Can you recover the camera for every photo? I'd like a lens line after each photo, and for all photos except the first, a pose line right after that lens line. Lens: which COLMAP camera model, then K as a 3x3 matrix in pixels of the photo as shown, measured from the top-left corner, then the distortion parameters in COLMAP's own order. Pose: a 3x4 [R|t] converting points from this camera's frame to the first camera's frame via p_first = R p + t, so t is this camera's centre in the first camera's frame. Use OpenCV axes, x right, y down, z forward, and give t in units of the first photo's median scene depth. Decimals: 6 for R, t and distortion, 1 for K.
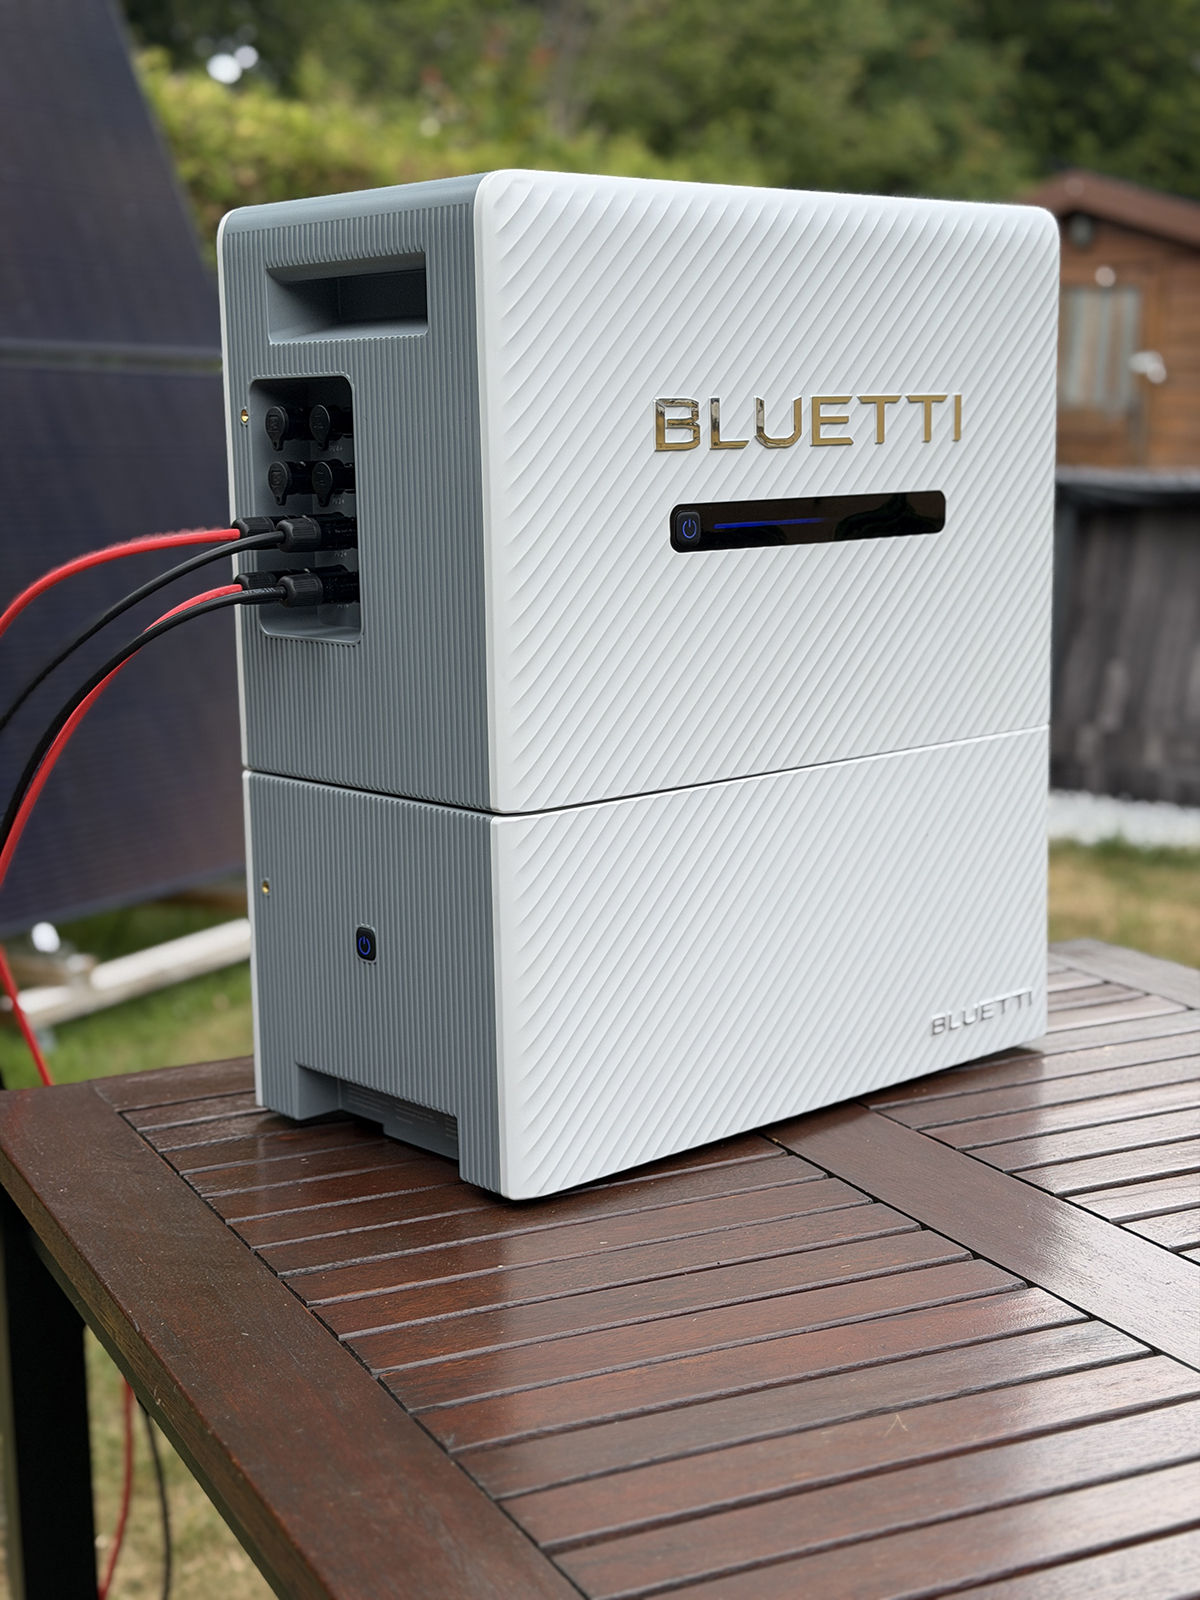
lens RADIAL K [[2278.5, 0, 601.4], [0, 2278.5, 794.5], [0, 0, 1]] dist [0.026688, 1.367650]
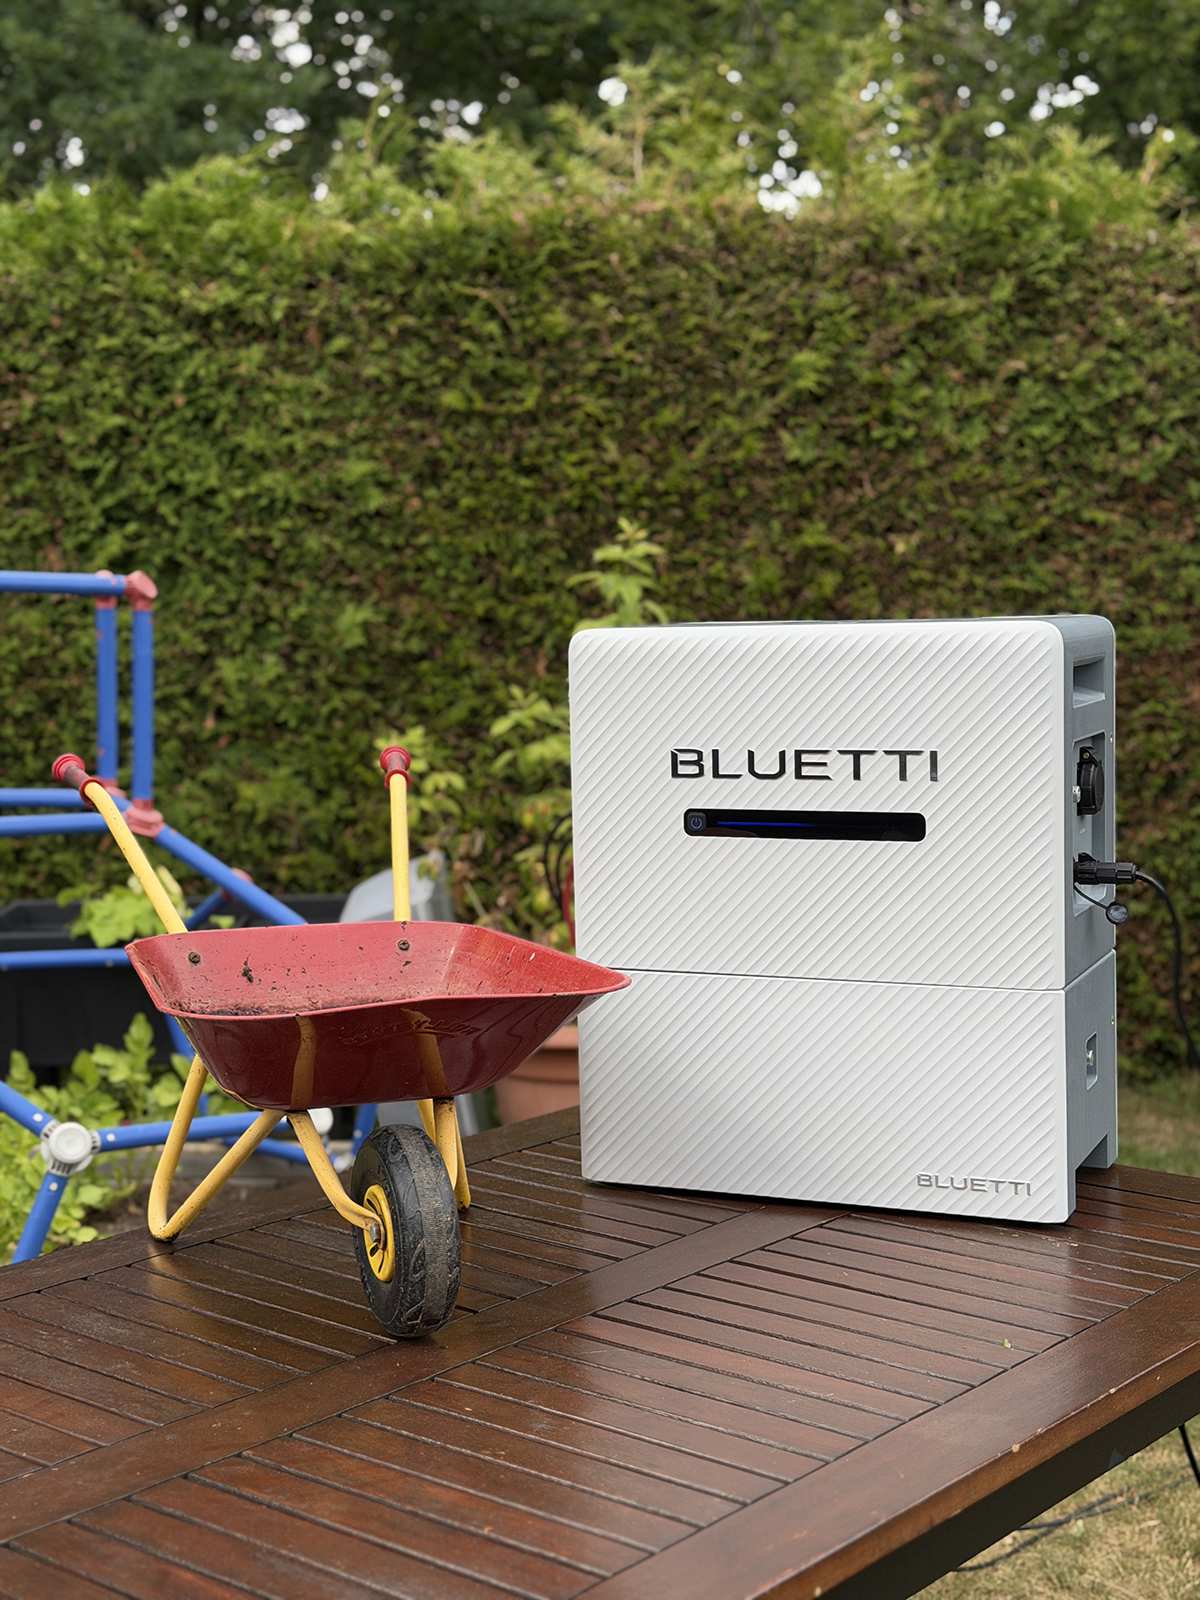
lens RADIAL K [[2278.5, 0, 601.4], [0, 2278.5, 794.5], [0, 0, 1]] dist [0.026688, 1.367650]
pose [[0.407528, 0.091188, -0.908629, 1.499940], [-0.128754, 0.990800, 0.041688, -0.191898], [0.904071, 0.100000, 0.415519, 0.213008]]
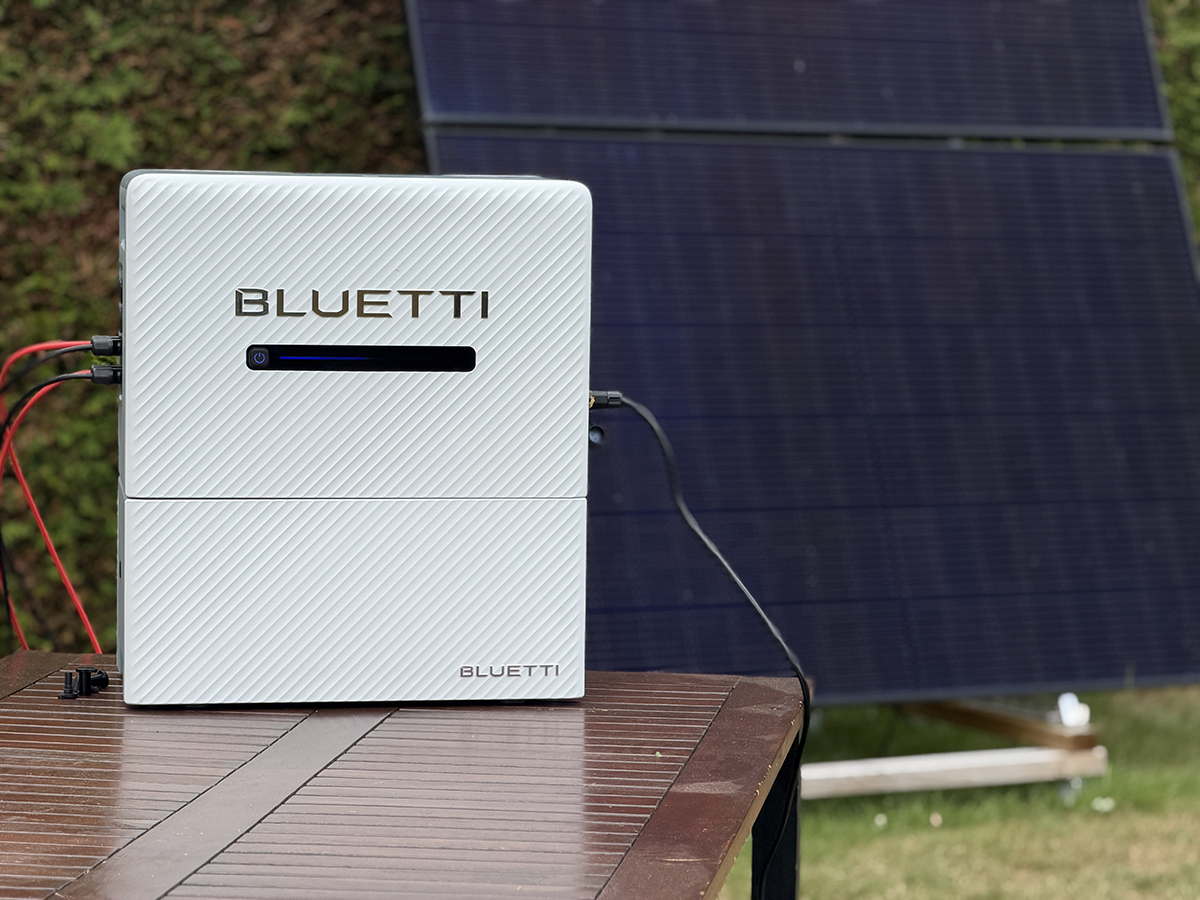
lens RADIAL K [[3747.4, 0, 600.0], [0, 3747.4, 450.0], [0, 0, 1]] dist [0.195867, 1.462753]
pose [[0.834357, 0.082473, -0.545019, 1.854704], [-0.120057, 0.992197, -0.033651, 0.025708], [0.537991, 0.093510, 0.837748, -1.336536]]
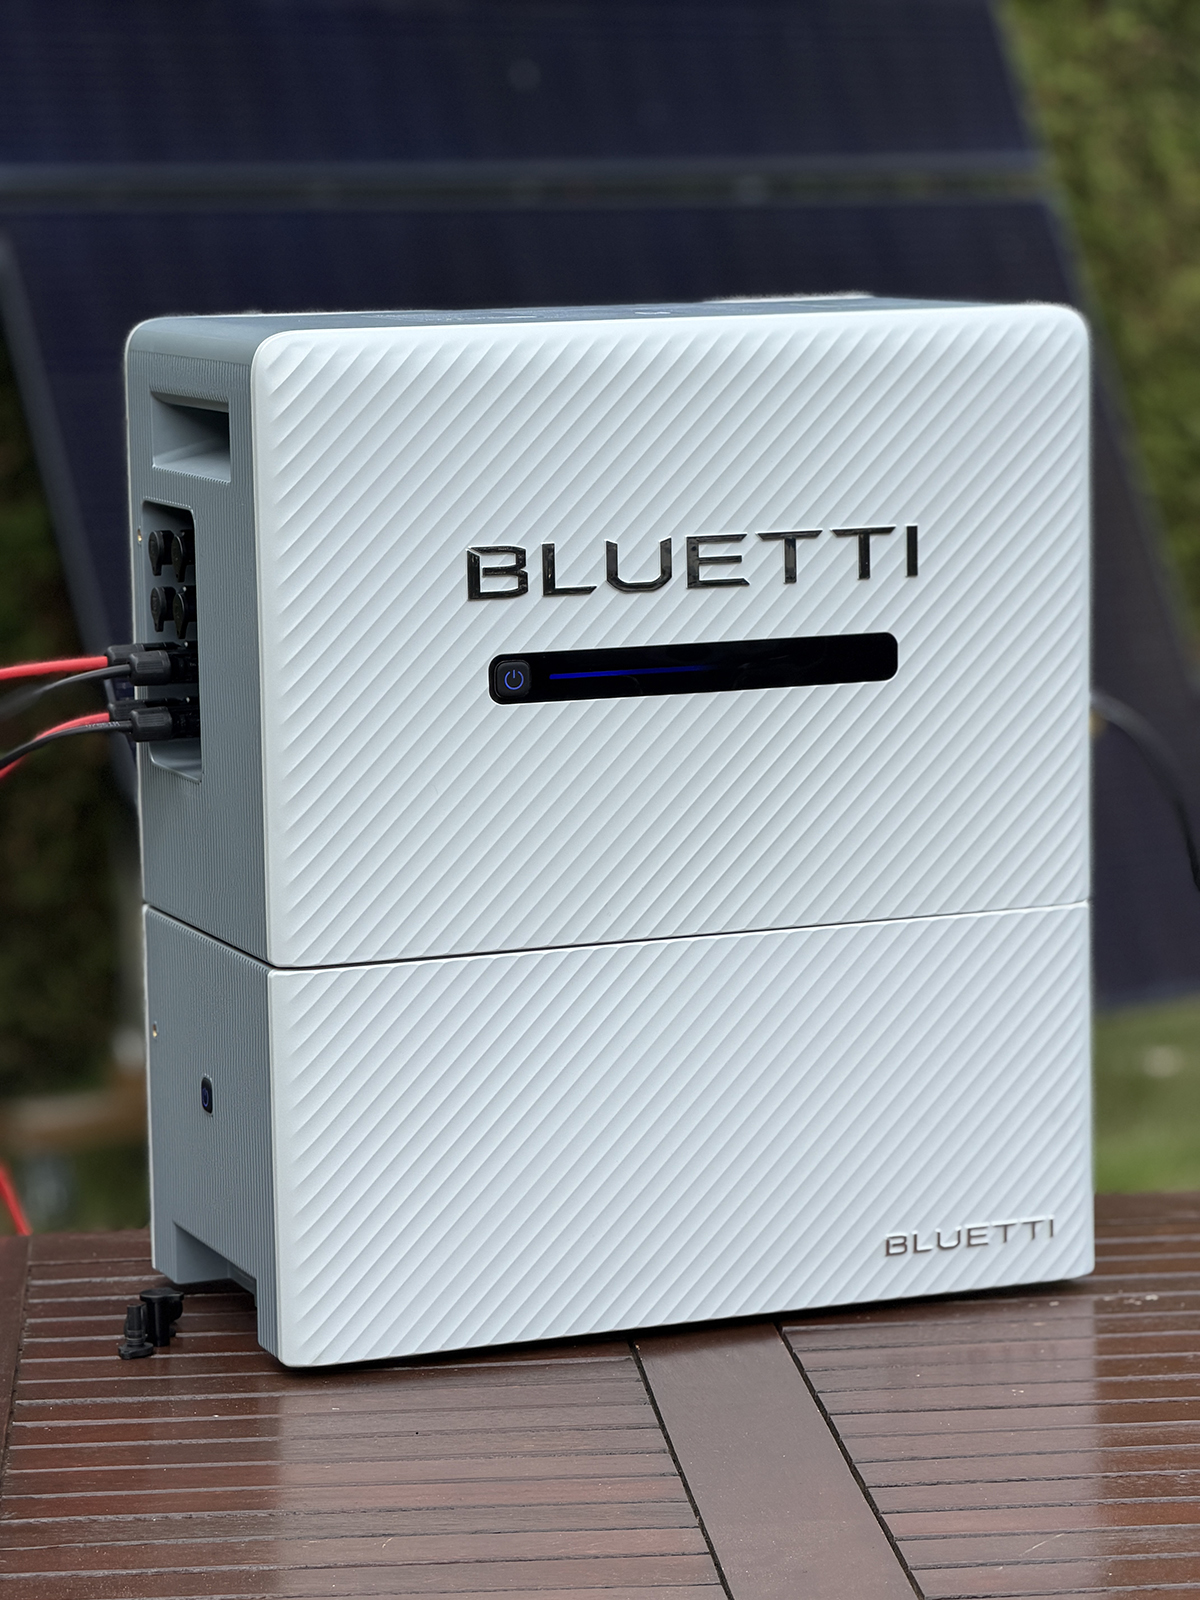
lens RADIAL K [[4996.5, 0, 600.0], [0, 4996.5, 800.0], [0, 0, 1]] dist [0.195867, 1.462753]
pose [[0.935060, 0.049551, -0.351009, 0.773051], [-0.056356, 0.998368, -0.009190, -0.047347], [0.349981, 0.028374, 0.936327, -0.898166]]
